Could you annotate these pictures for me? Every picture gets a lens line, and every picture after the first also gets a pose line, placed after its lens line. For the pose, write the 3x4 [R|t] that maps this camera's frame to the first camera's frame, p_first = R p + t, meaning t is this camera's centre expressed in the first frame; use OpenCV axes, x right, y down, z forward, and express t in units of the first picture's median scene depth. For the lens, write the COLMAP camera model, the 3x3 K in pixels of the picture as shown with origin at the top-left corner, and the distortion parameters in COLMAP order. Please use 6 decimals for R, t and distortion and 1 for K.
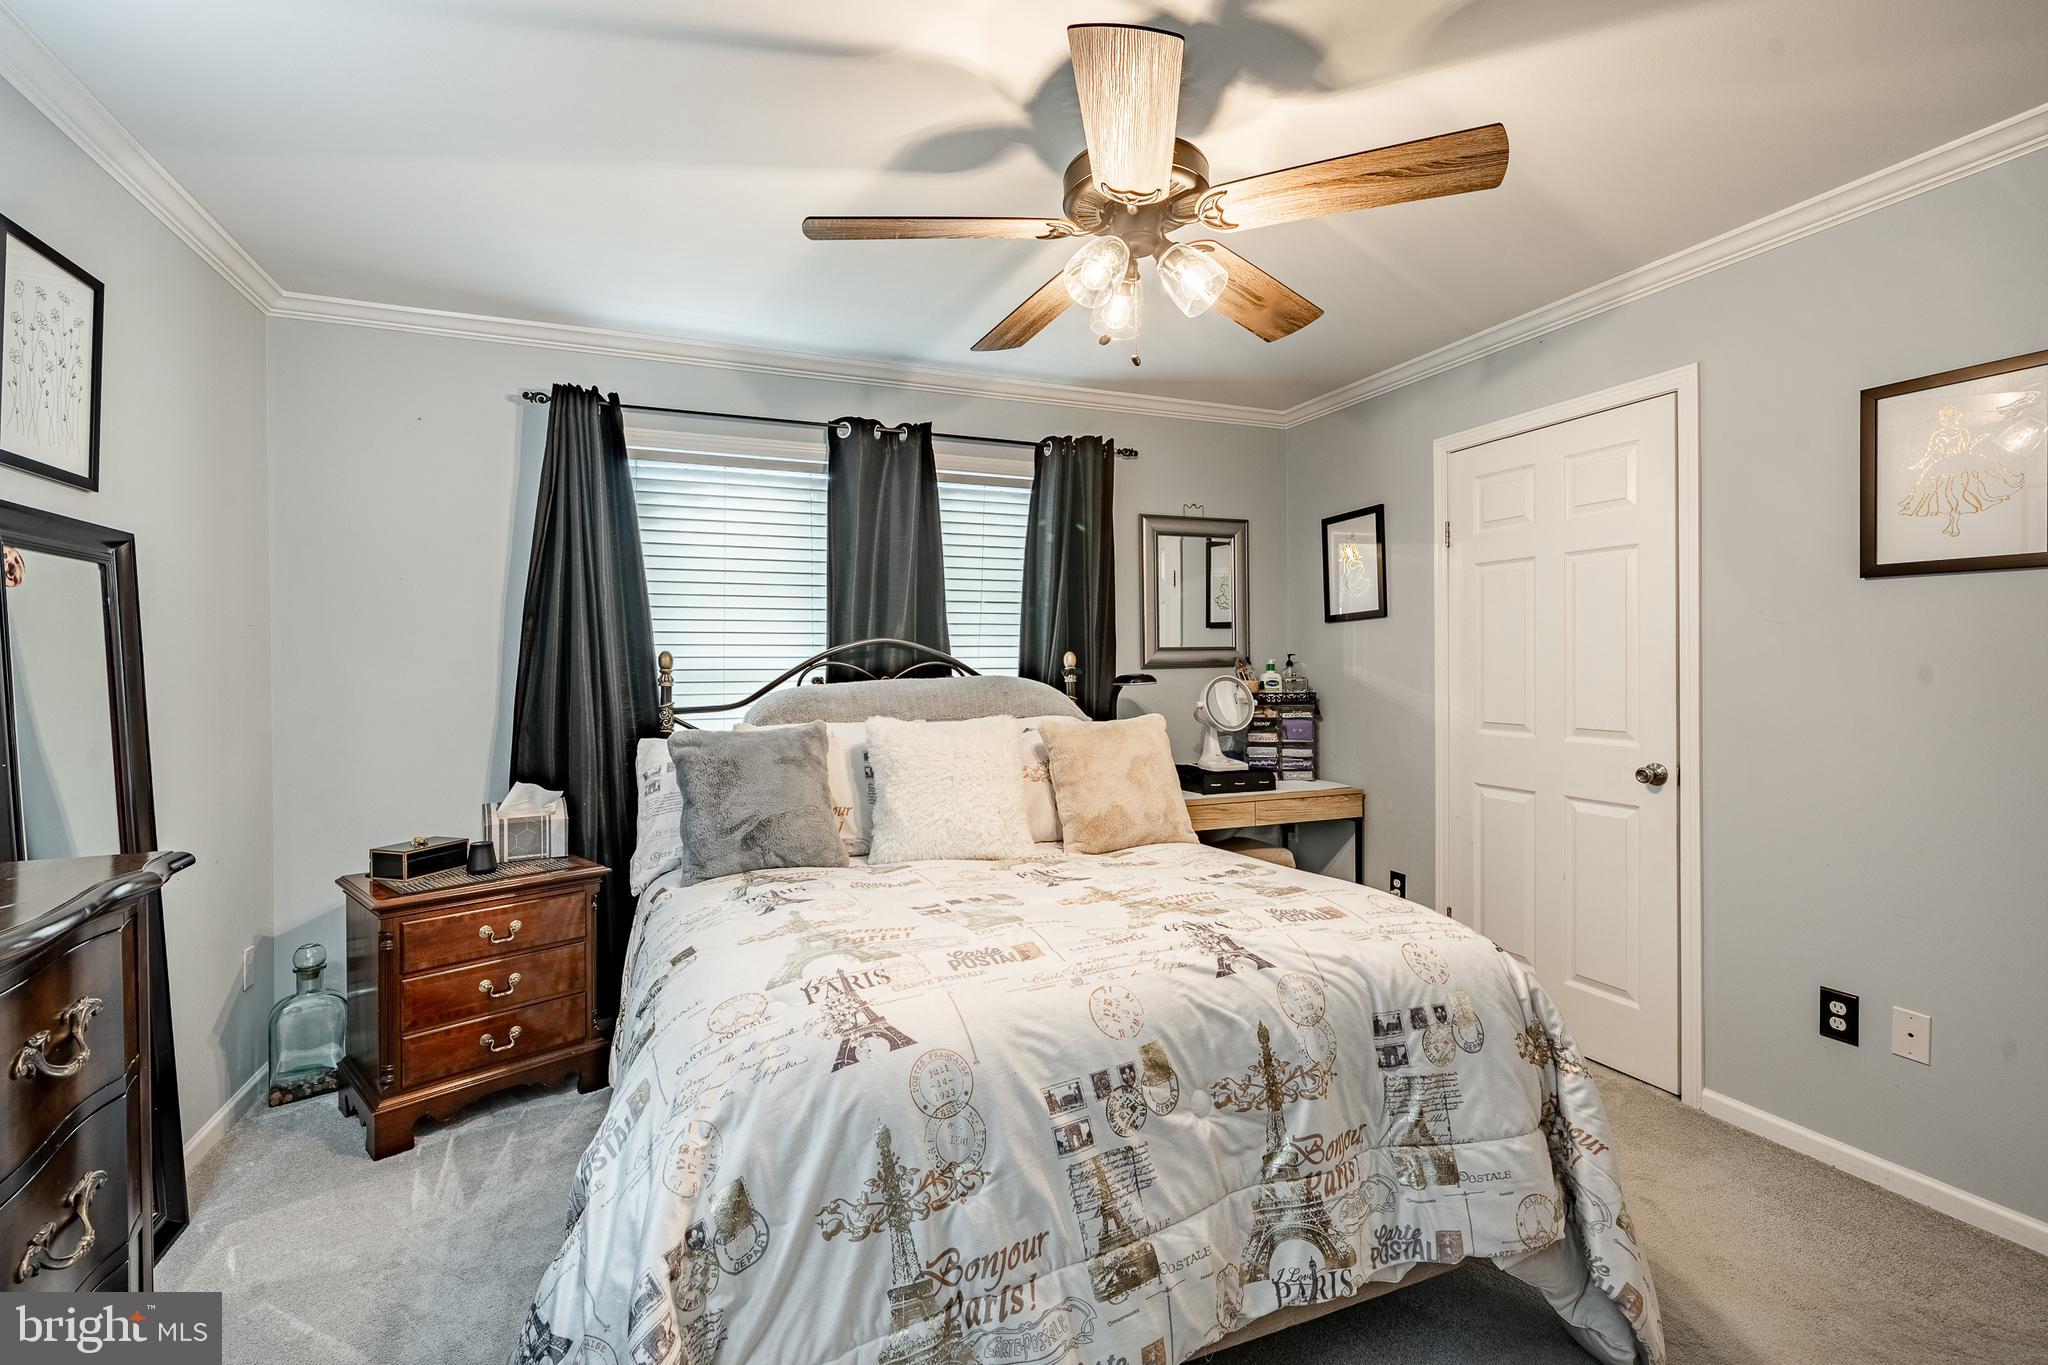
lens RADIAL K [[916.6, 0, 1020.5], [0, 916.6, 664.9], [0, 0, 1]] dist [-0.004981, 0.000133]
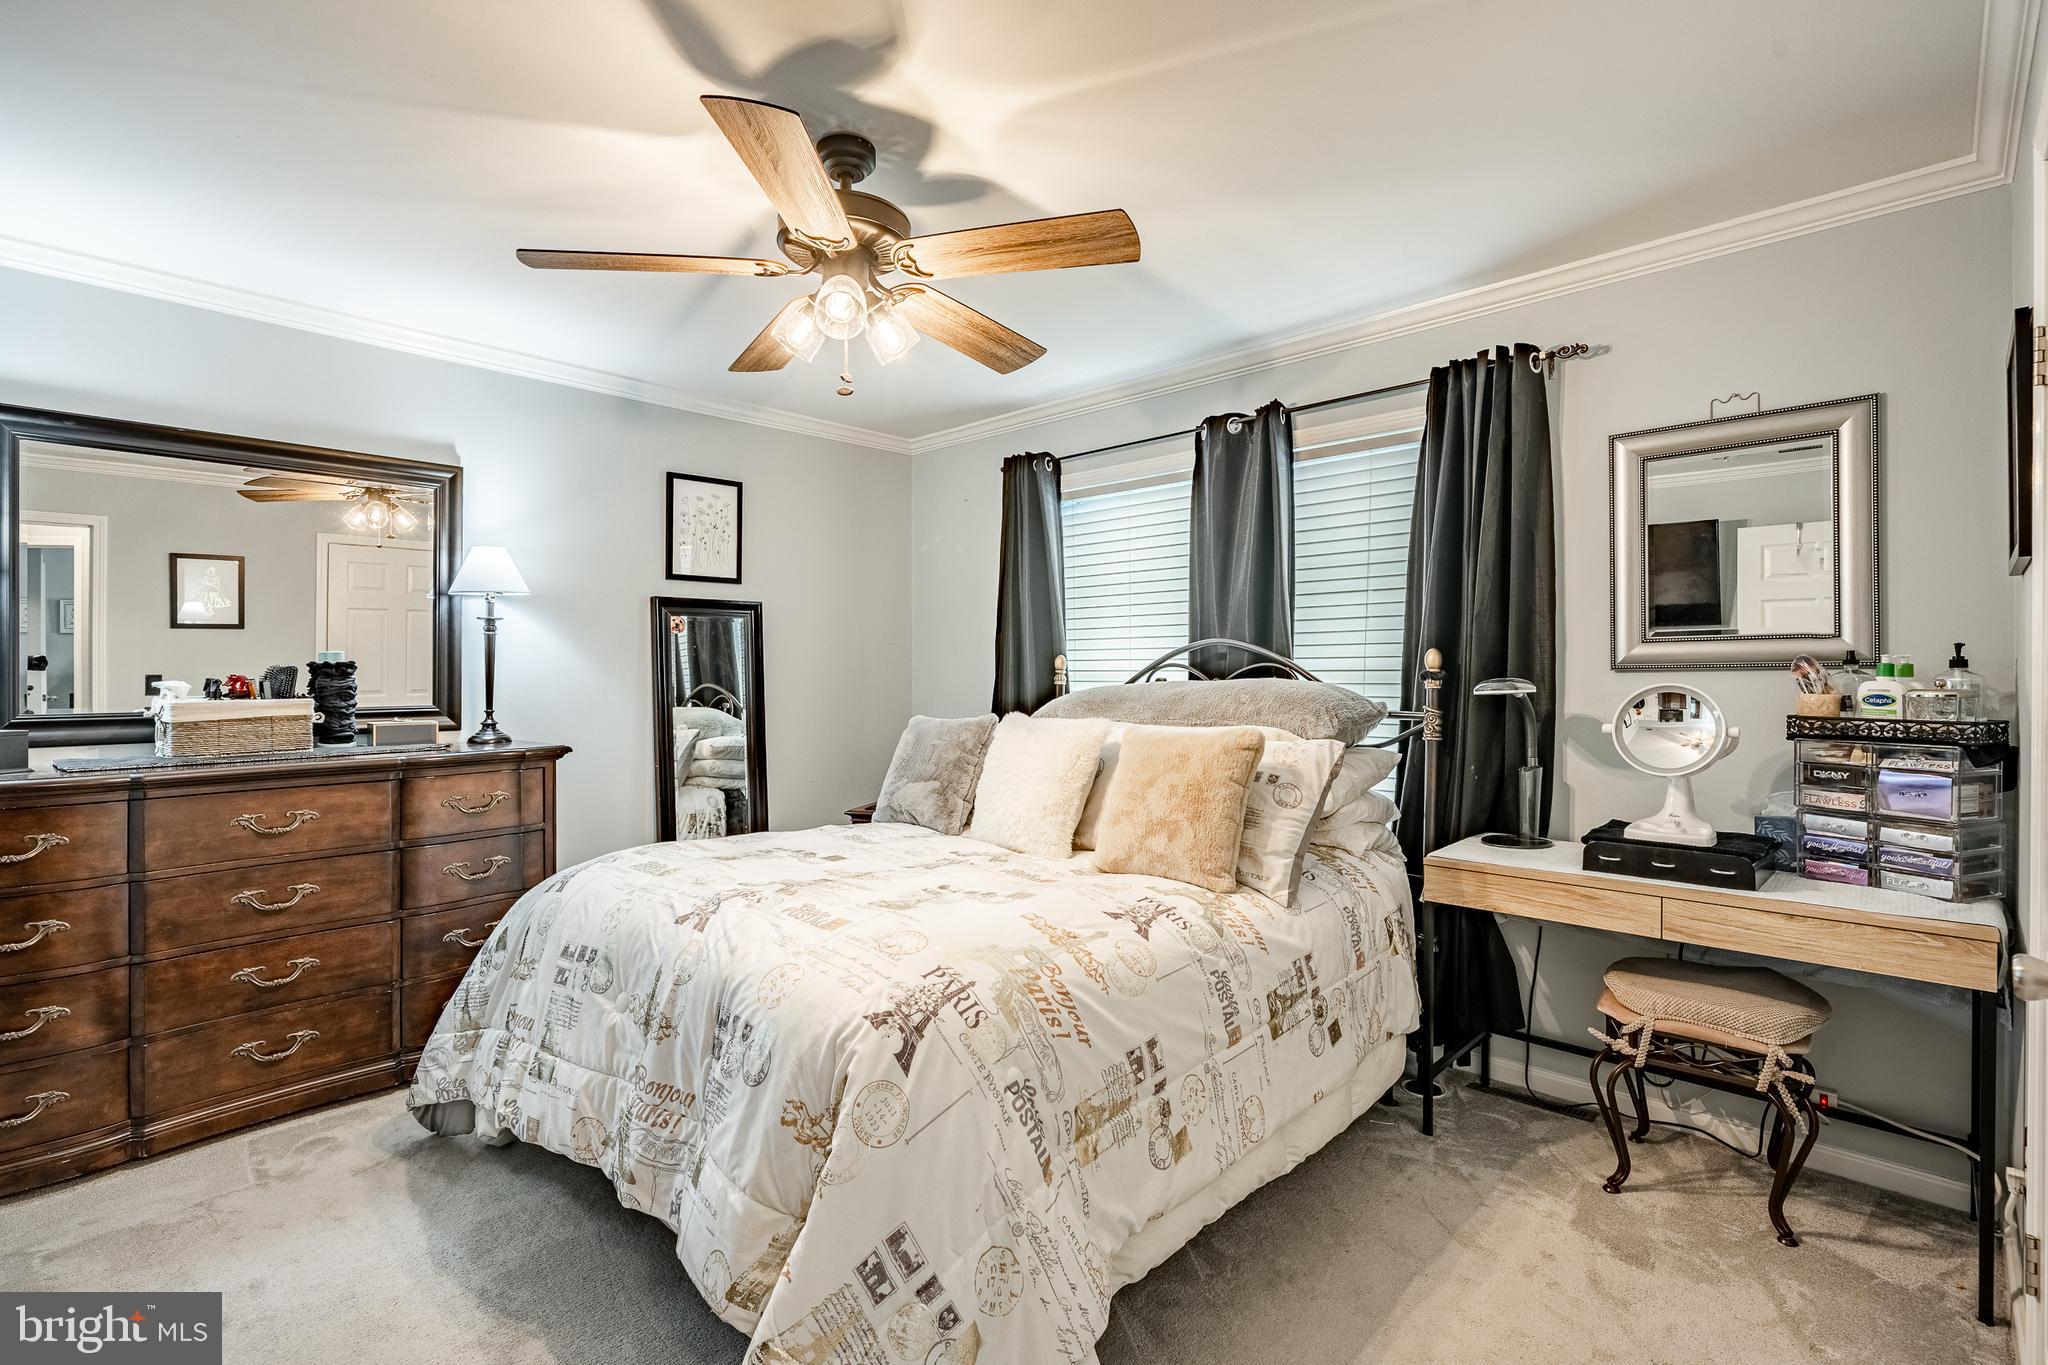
lens RADIAL K [[965.2, 0, 1014.6], [0, 965.2, 650.0], [0, 0, 1]] dist [-0.001267, 0.000124]
pose [[0.402137, -0.016084, -0.915438, 0.662929], [0.003773, 0.999866, -0.015910, -0.001704], [0.915572, 0.002945, 0.402144, 0.372716]]
